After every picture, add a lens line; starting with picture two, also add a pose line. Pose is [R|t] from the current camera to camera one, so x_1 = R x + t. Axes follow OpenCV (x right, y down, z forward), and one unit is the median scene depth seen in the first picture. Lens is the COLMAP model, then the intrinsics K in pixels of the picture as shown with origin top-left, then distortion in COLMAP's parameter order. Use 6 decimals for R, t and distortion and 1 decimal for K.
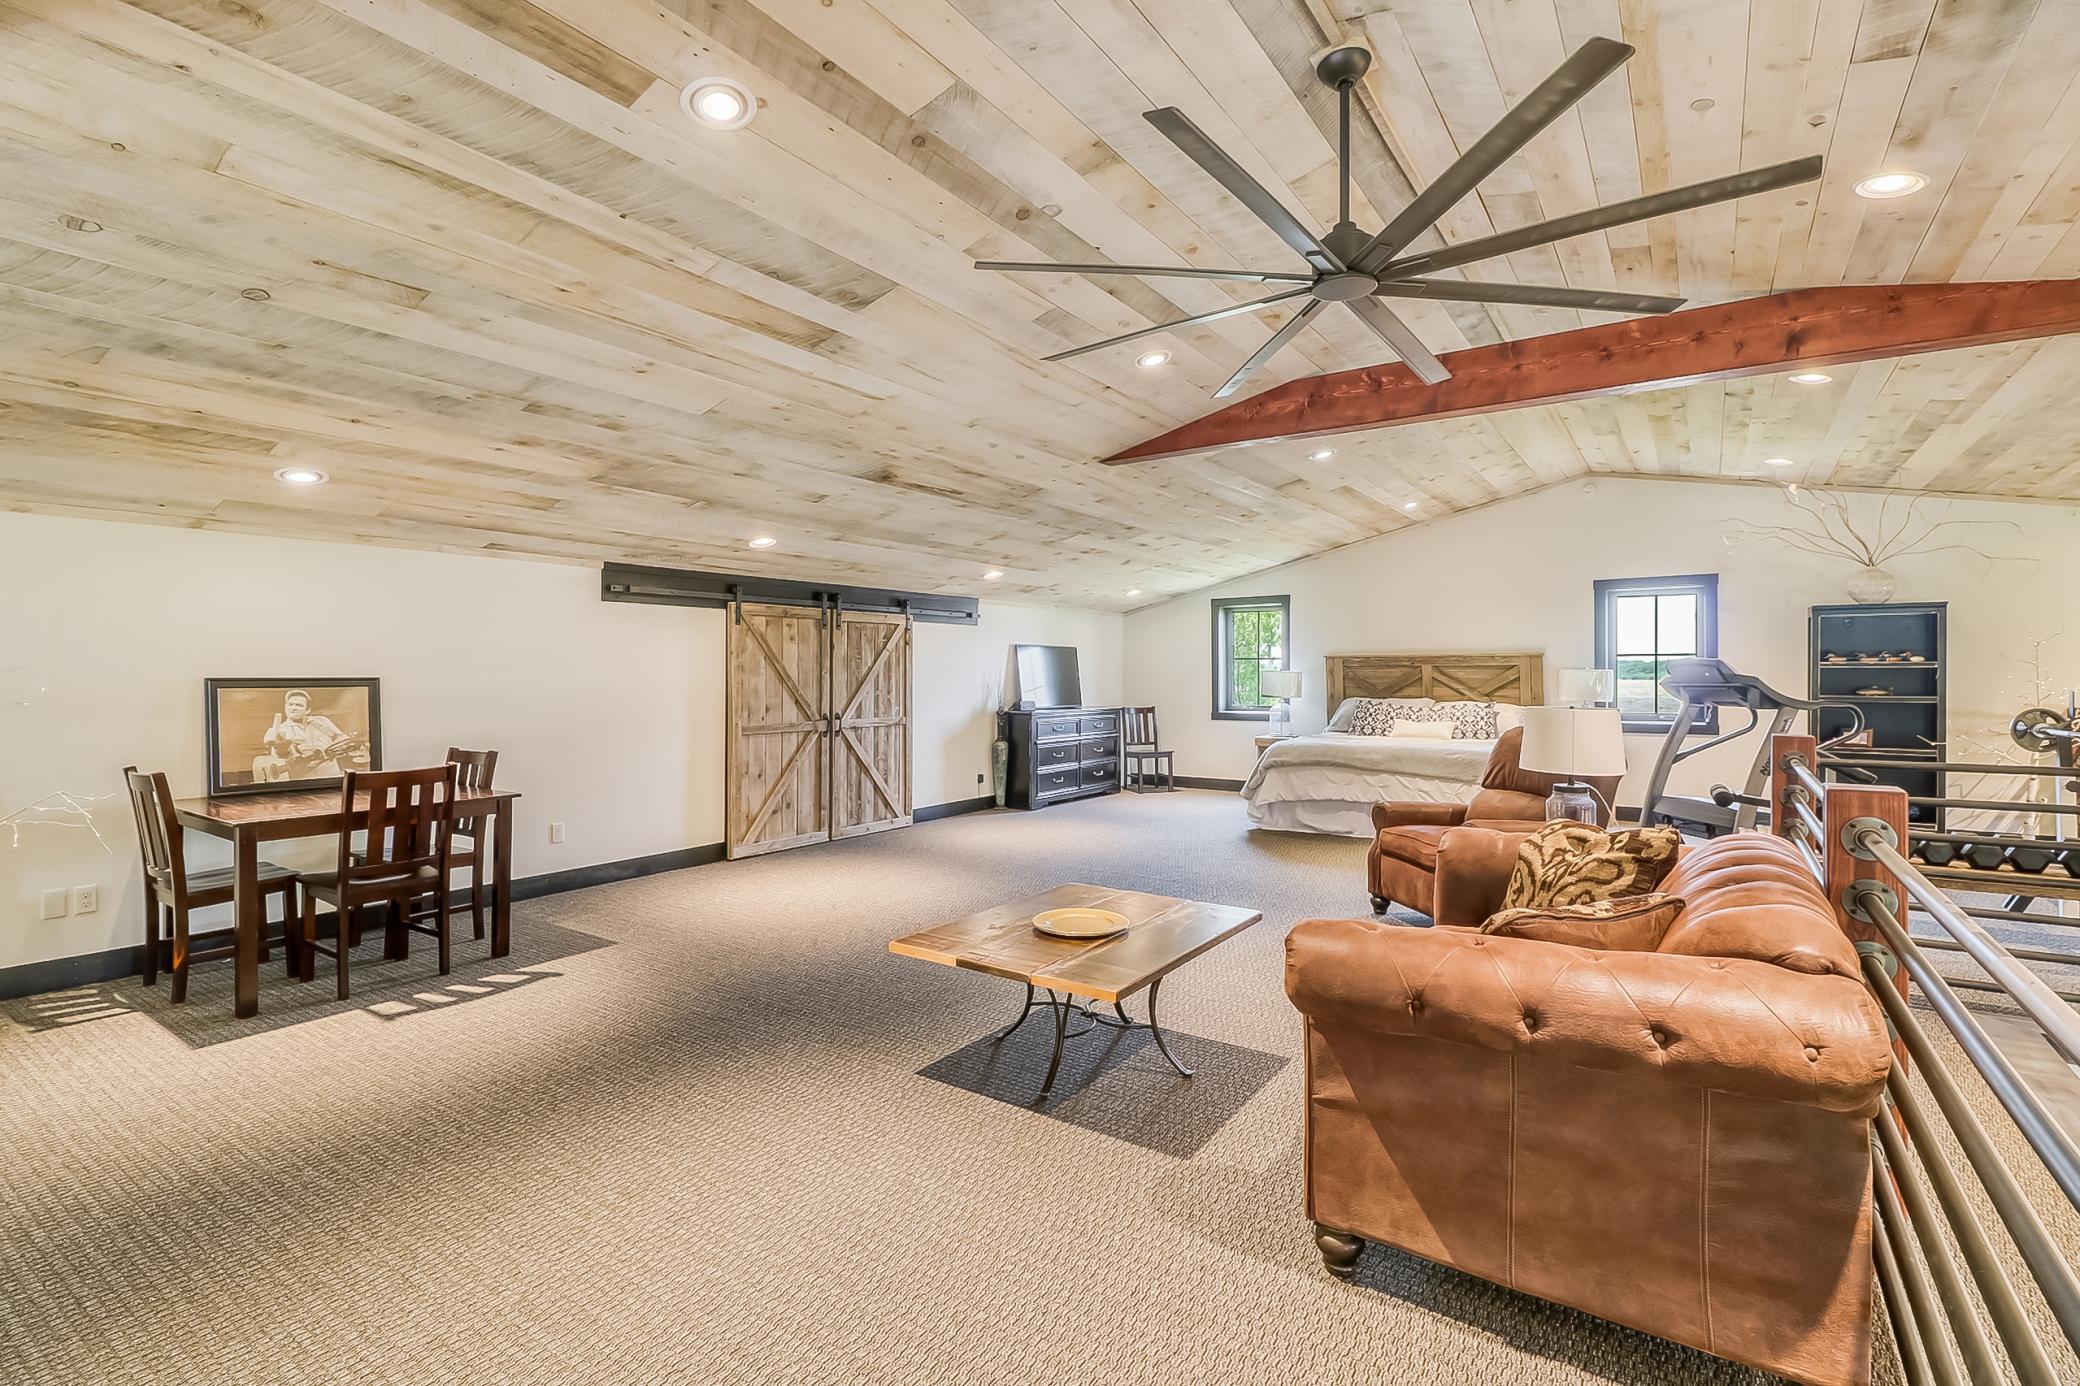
lens RADIAL K [[964.0, 0, 1049.5], [0, 964.0, 680.7], [0, 0, 1]] dist [0.000127, -0.004129]
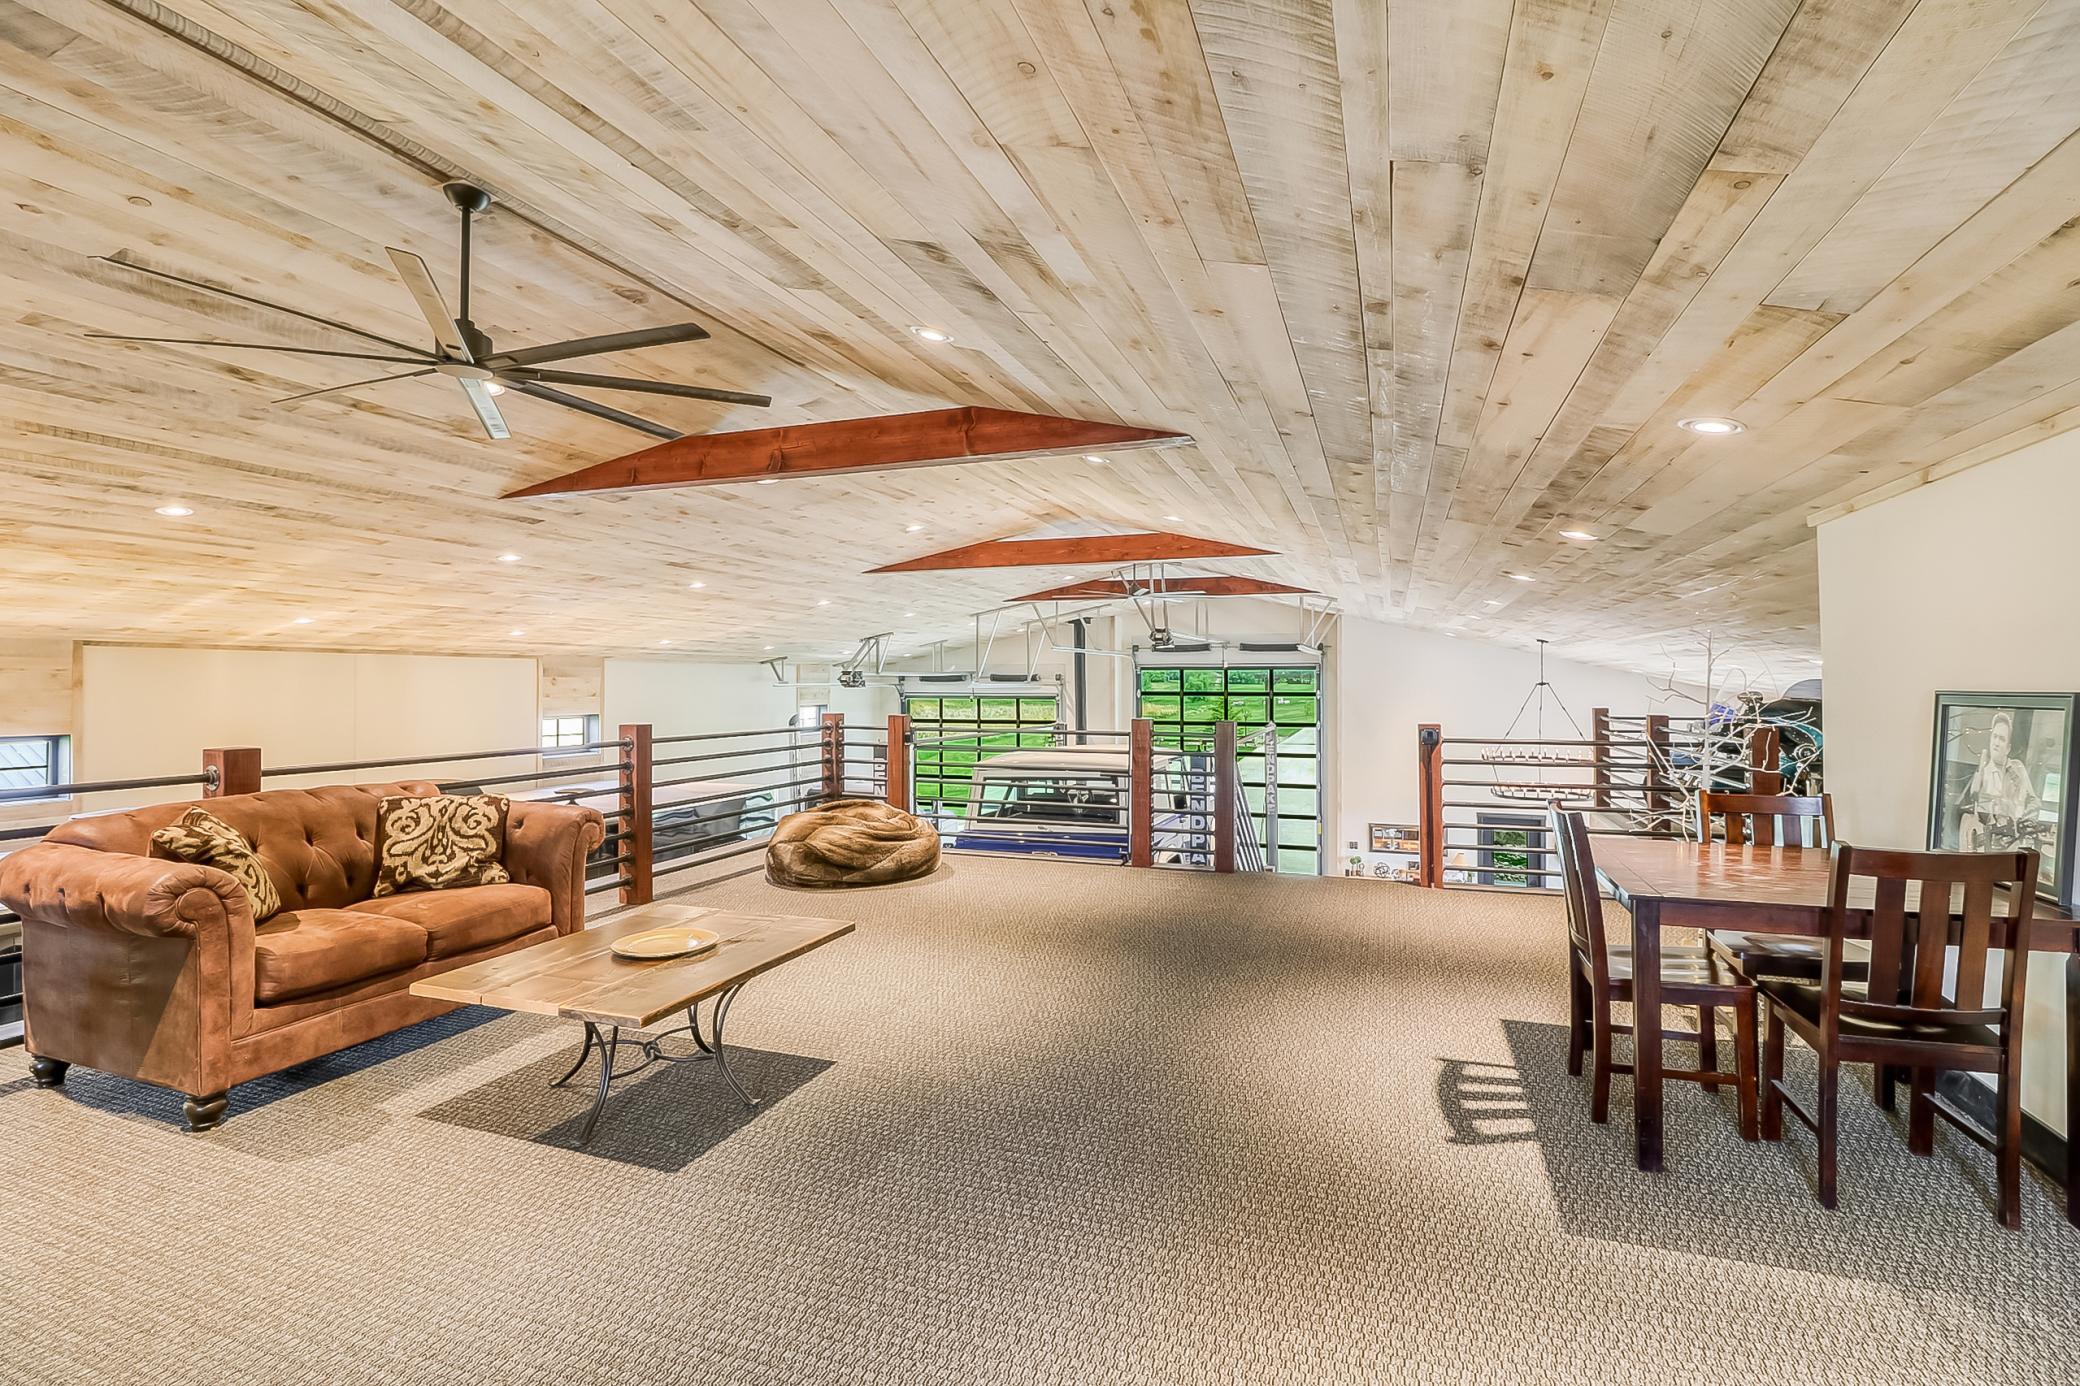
lens RADIAL K [[964.0, 0, 1042.0], [0, 964.0, 686.4], [0, 0, 1]] dist [0.000127, -0.004129]
pose [[-0.967431, 0.001331, -0.253130, -0.040389], [-0.001925, 0.999919, 0.012618, -0.008840], [0.253126, 0.012694, -0.967350, 0.916329]]
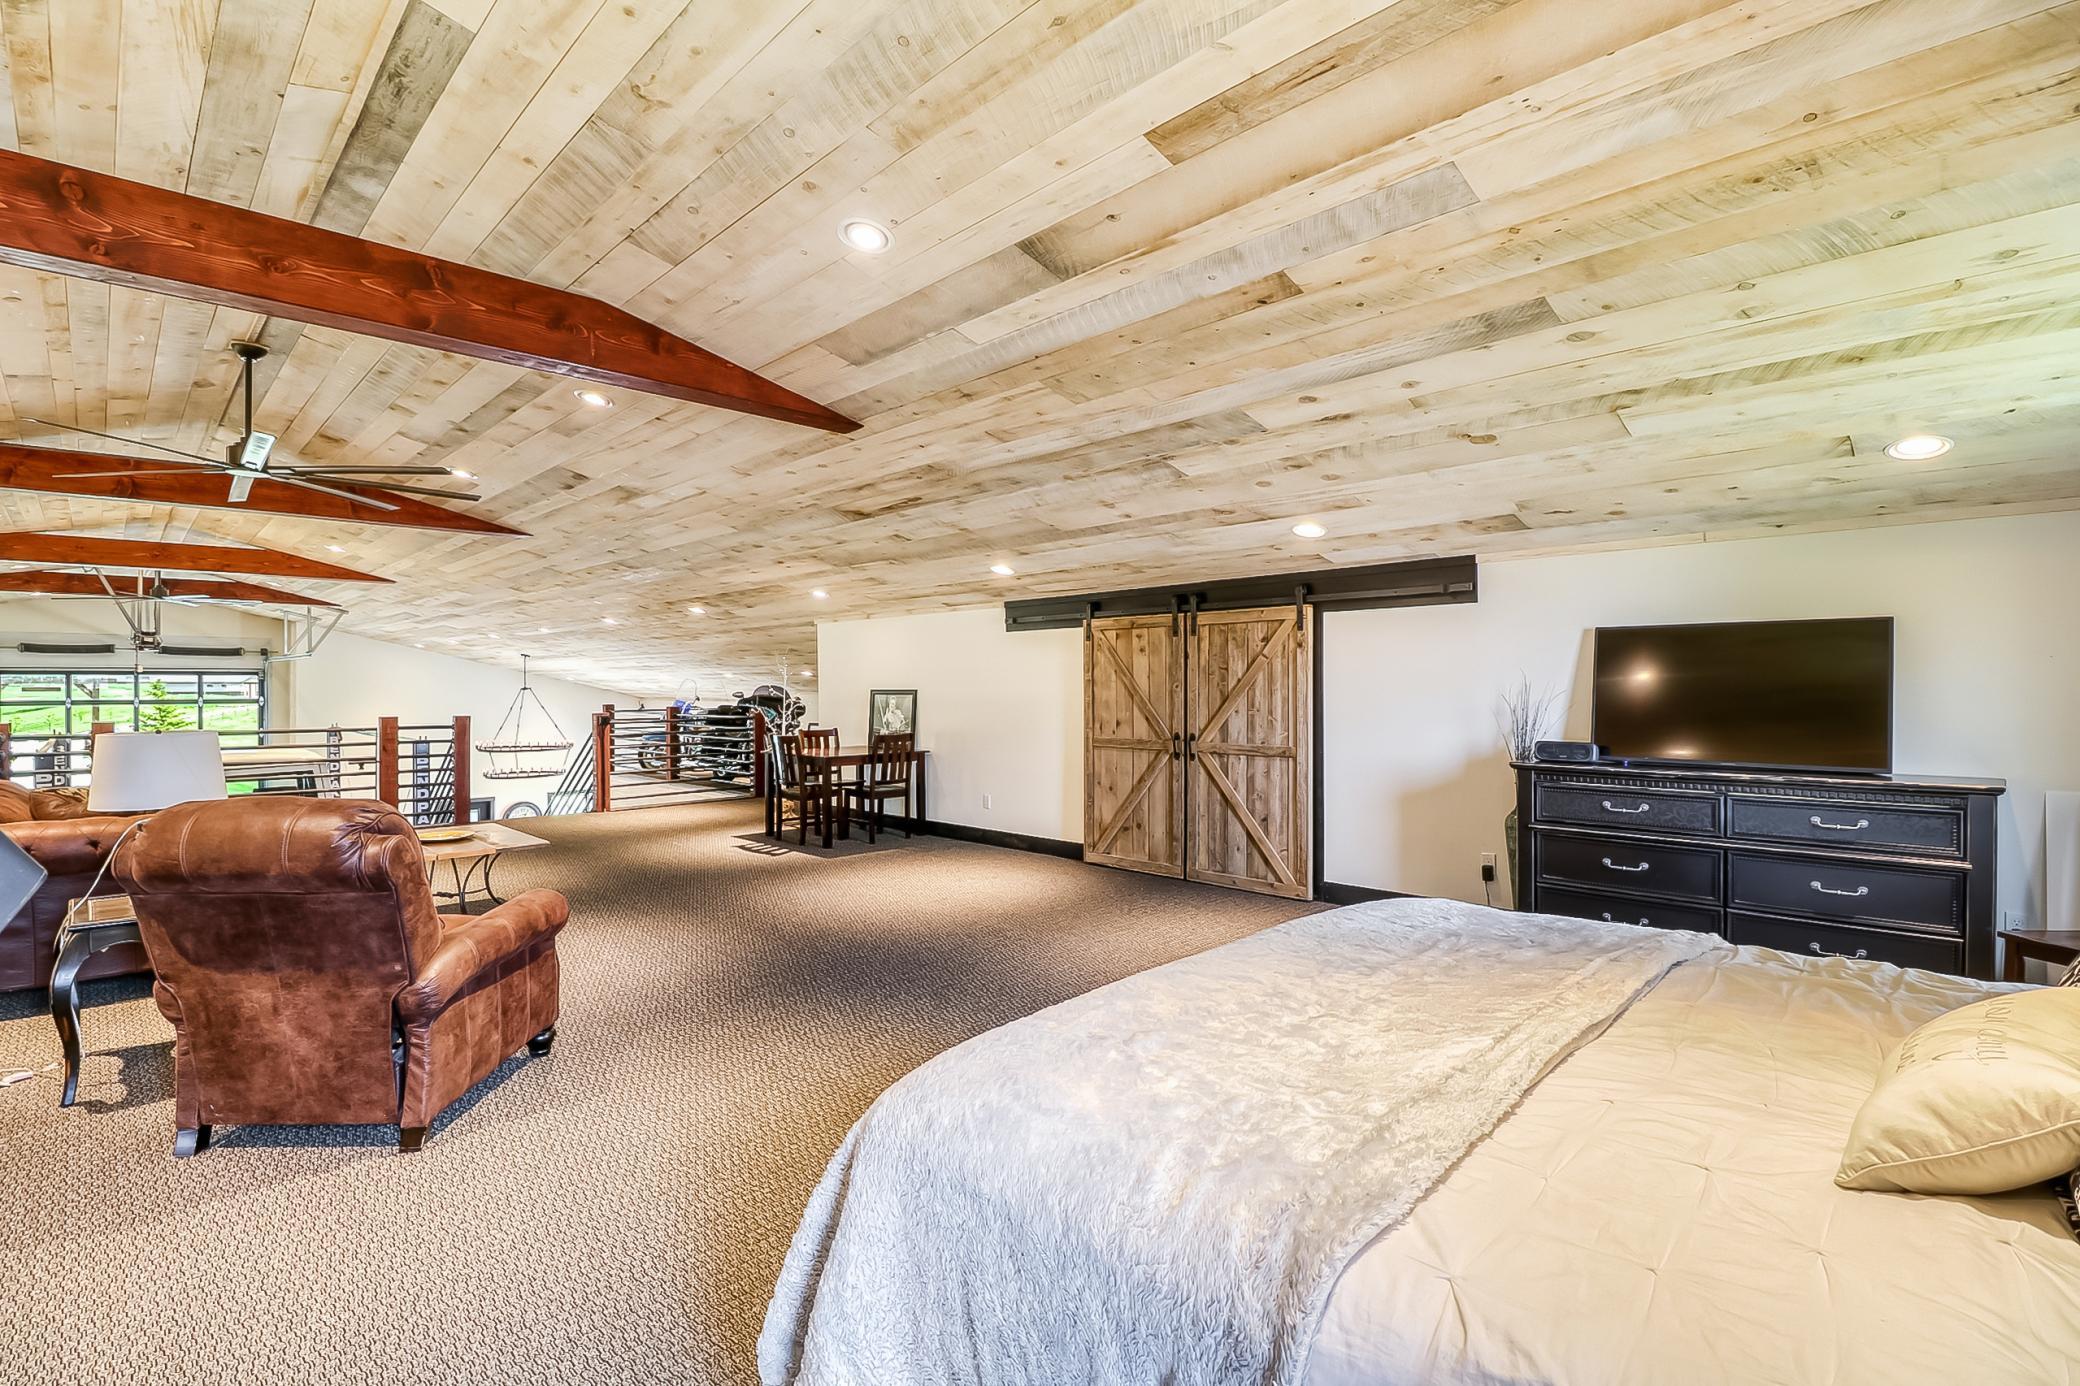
lens RADIAL K [[964.0, 0, 1038.7], [0, 964.0, 695.1], [0, 0, 1]] dist [0.000127, -0.004129]
pose [[-0.198542, 0.011121, -0.980029, 0.669777], [-0.003948, 0.999918, 0.012146, -0.010412], [0.980084, 0.006281, -0.198482, 1.074336]]
